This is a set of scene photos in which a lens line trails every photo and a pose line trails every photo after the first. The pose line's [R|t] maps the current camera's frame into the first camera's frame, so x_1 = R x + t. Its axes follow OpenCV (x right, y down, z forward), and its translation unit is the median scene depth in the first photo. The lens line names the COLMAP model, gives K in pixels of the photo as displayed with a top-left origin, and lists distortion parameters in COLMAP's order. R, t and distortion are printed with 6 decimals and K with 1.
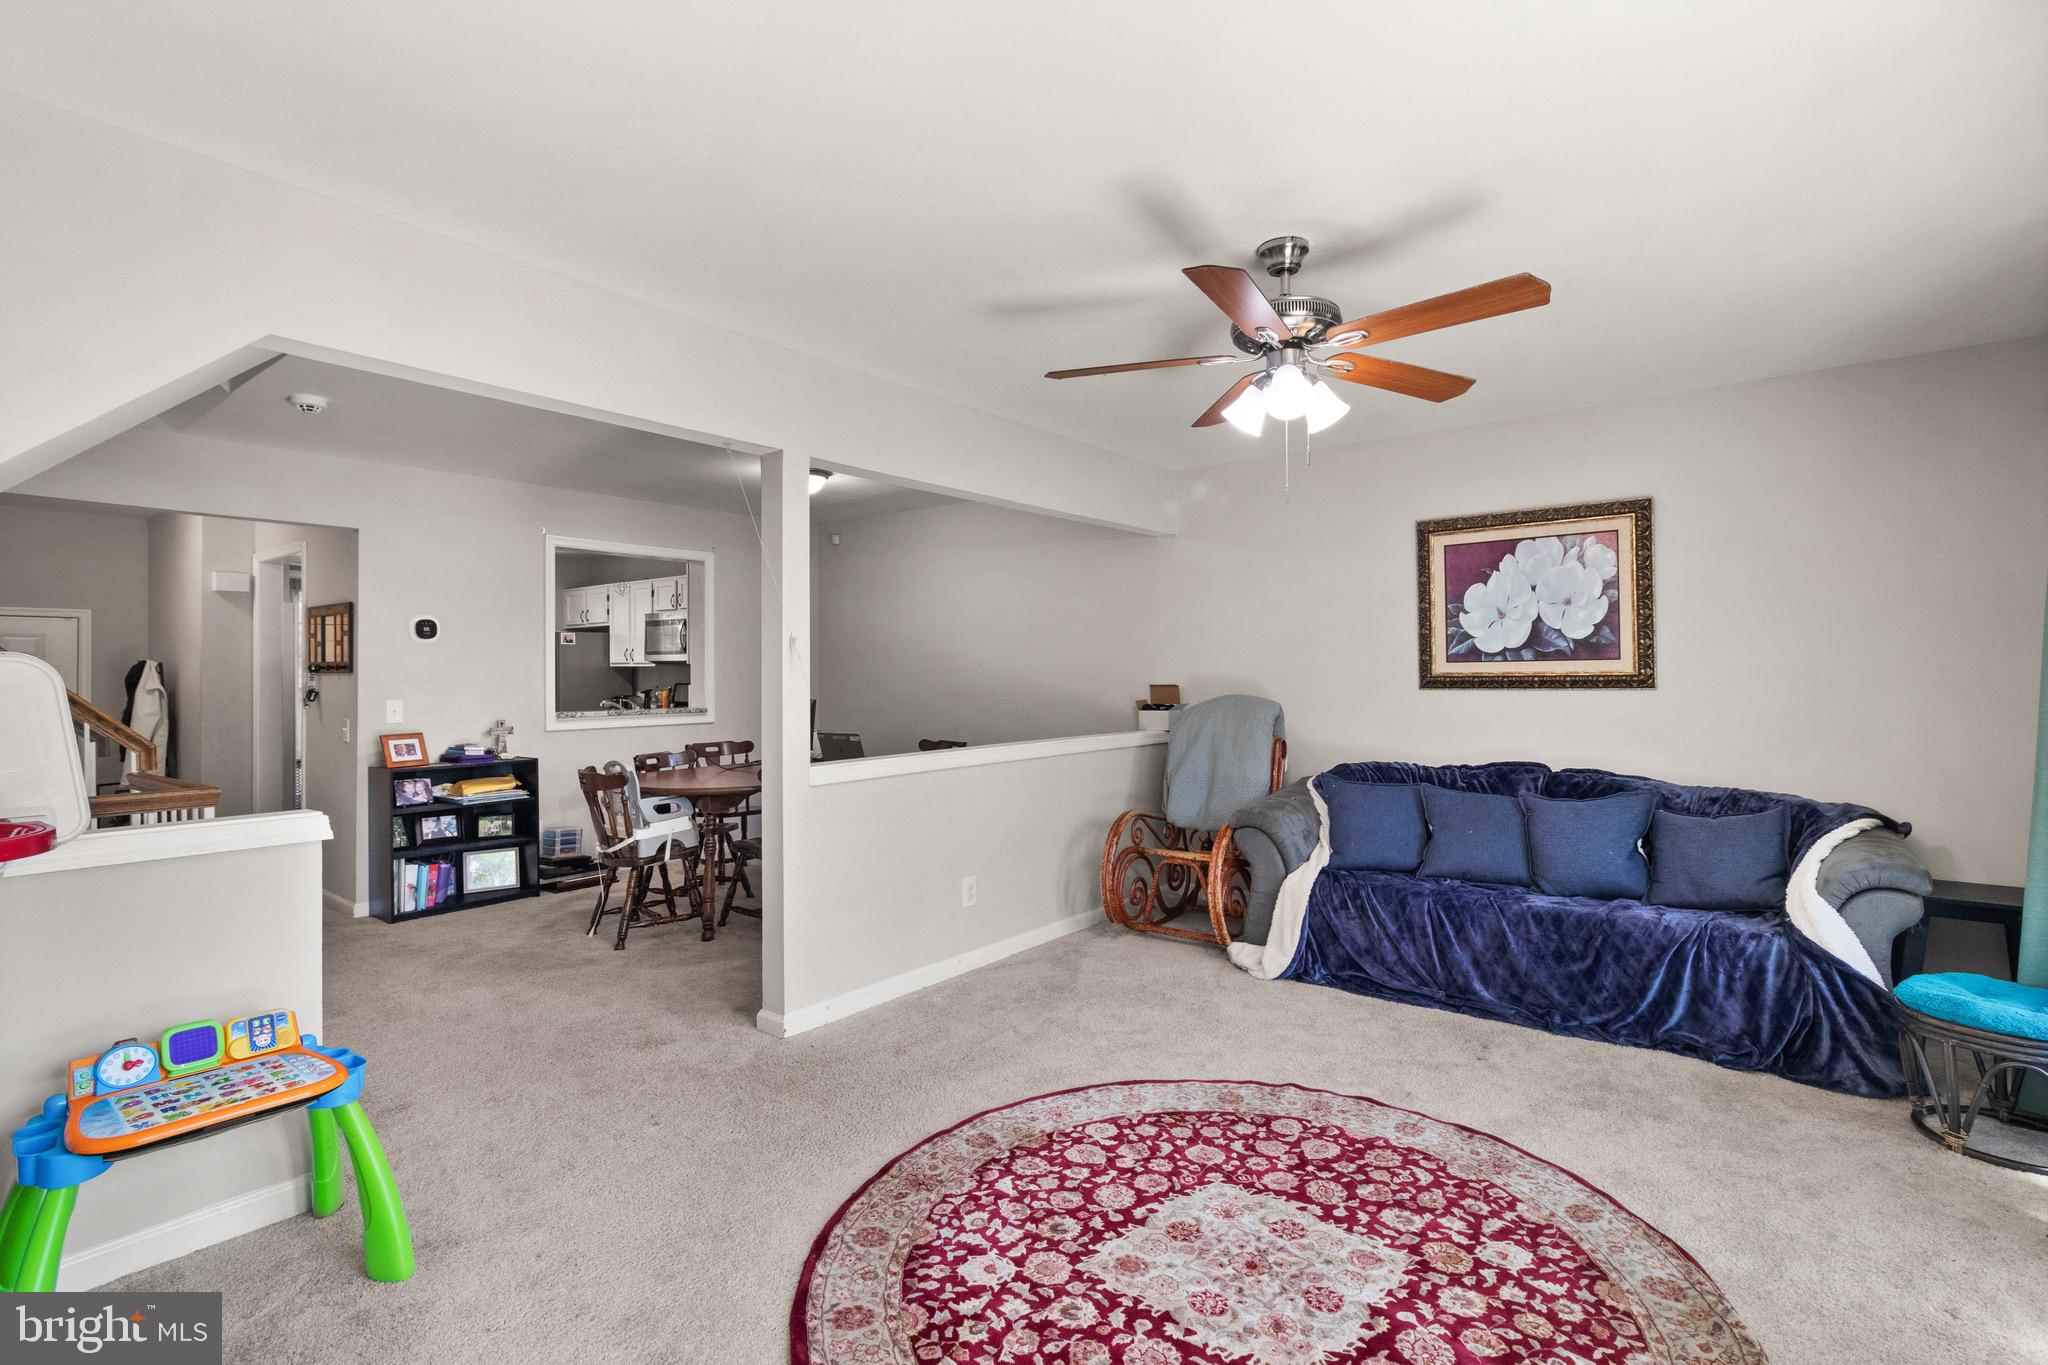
lens RADIAL K [[964.3, 0, 1024.7], [0, 964.3, 672.1], [0, 0, 1]] dist [0.001146, 0.000757]
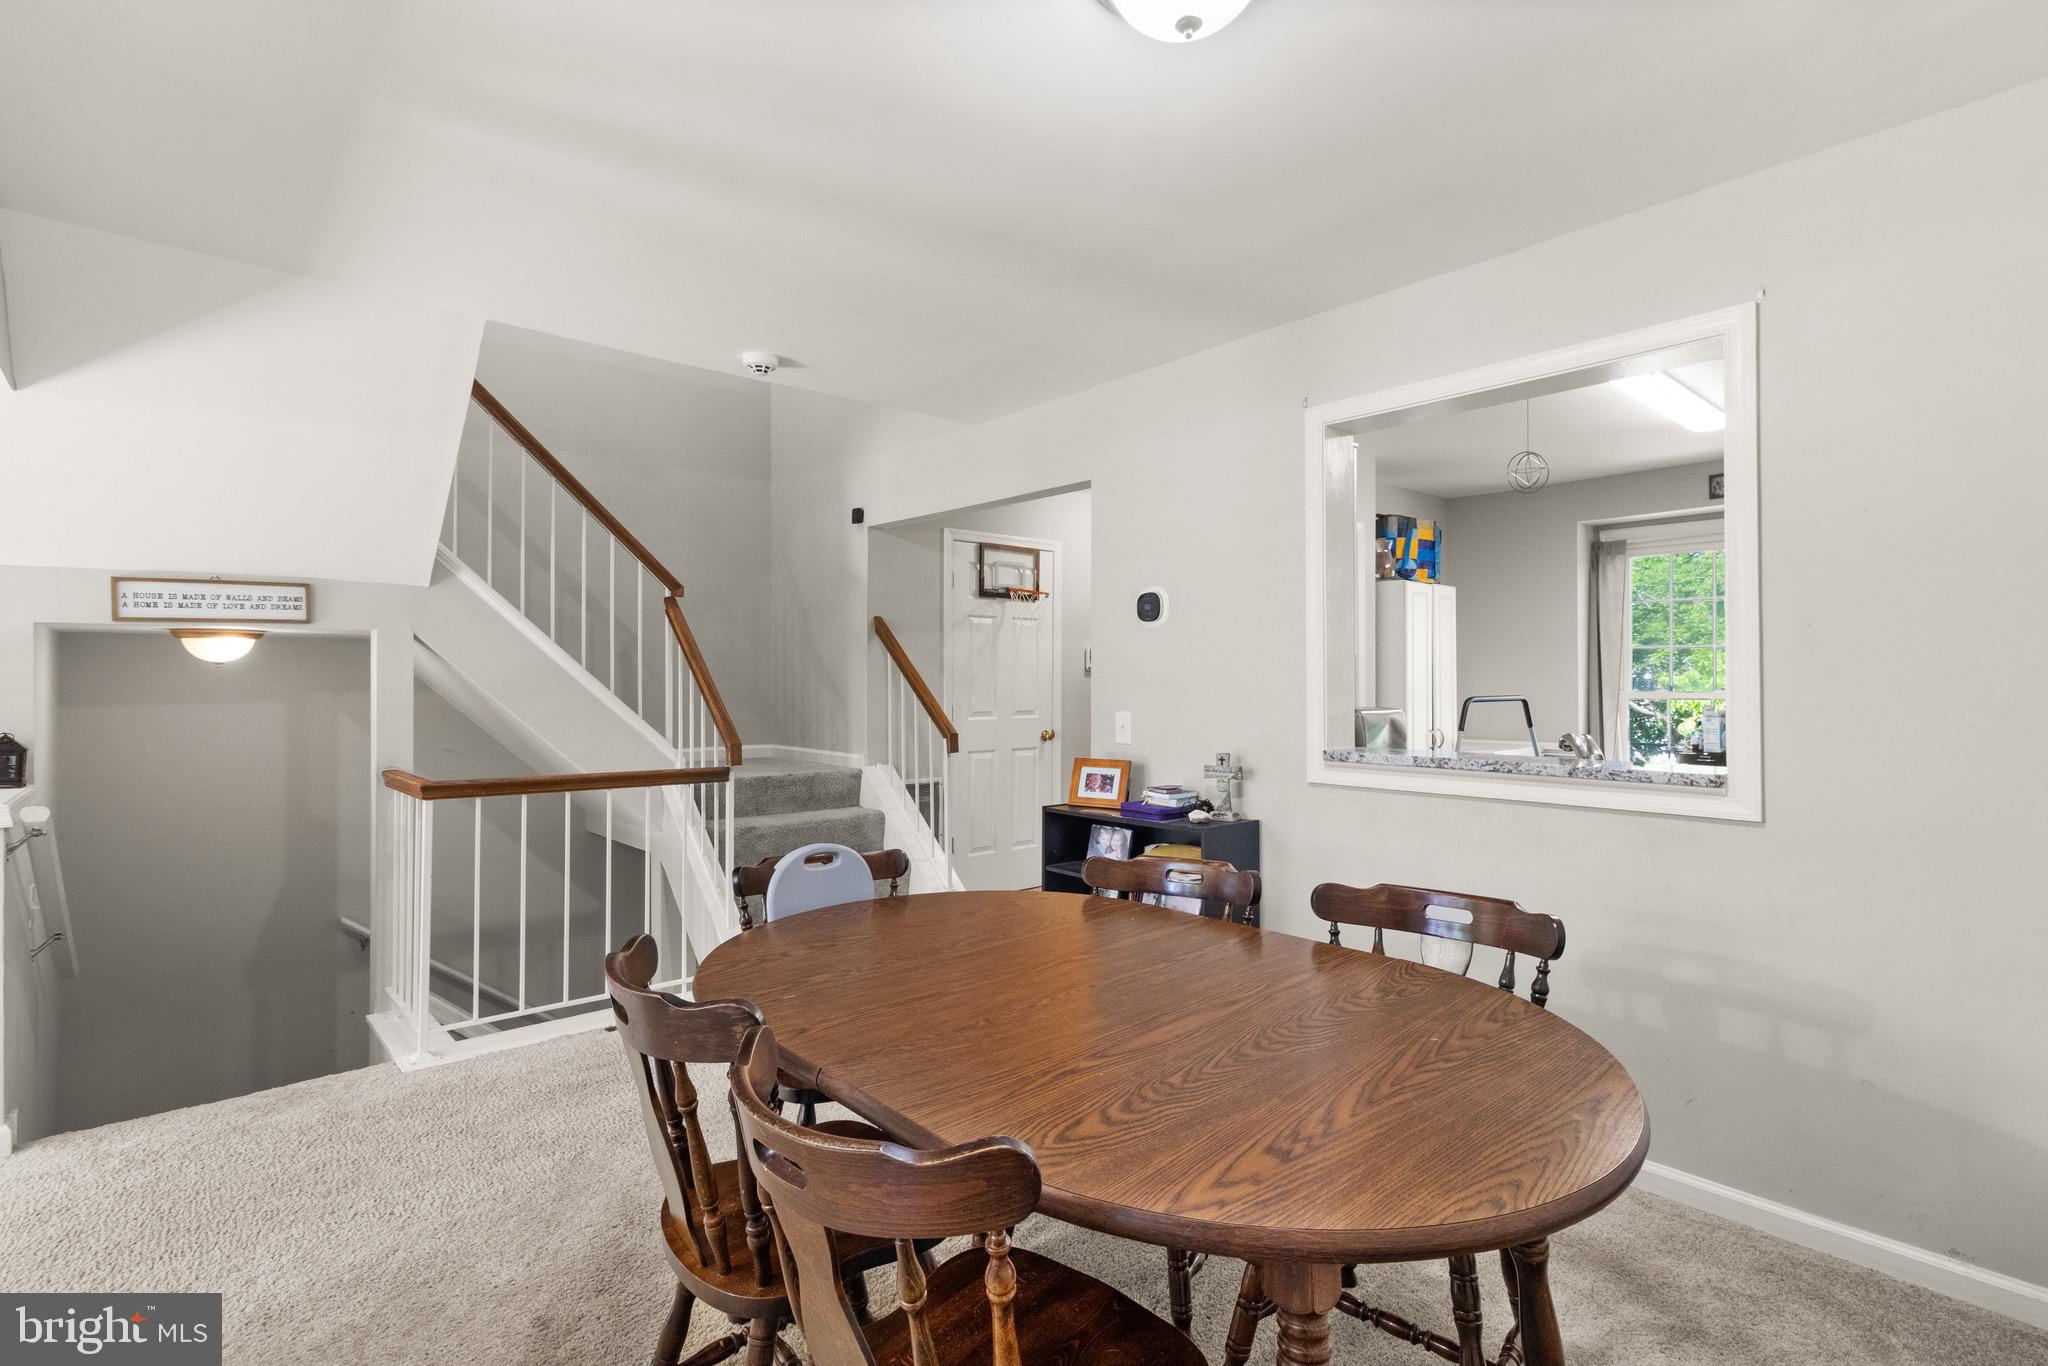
lens RADIAL K [[964.3, 0, 1021.5], [0, 964.3, 677.5], [0, 0, 1]] dist [0.001146, 0.000757]
pose [[-0.172395, 0.005554, -0.985012, 0.061885], [0.004024, 0.999980, 0.004935, 0.000917], [0.985020, -0.003113, -0.172413, 1.207377]]
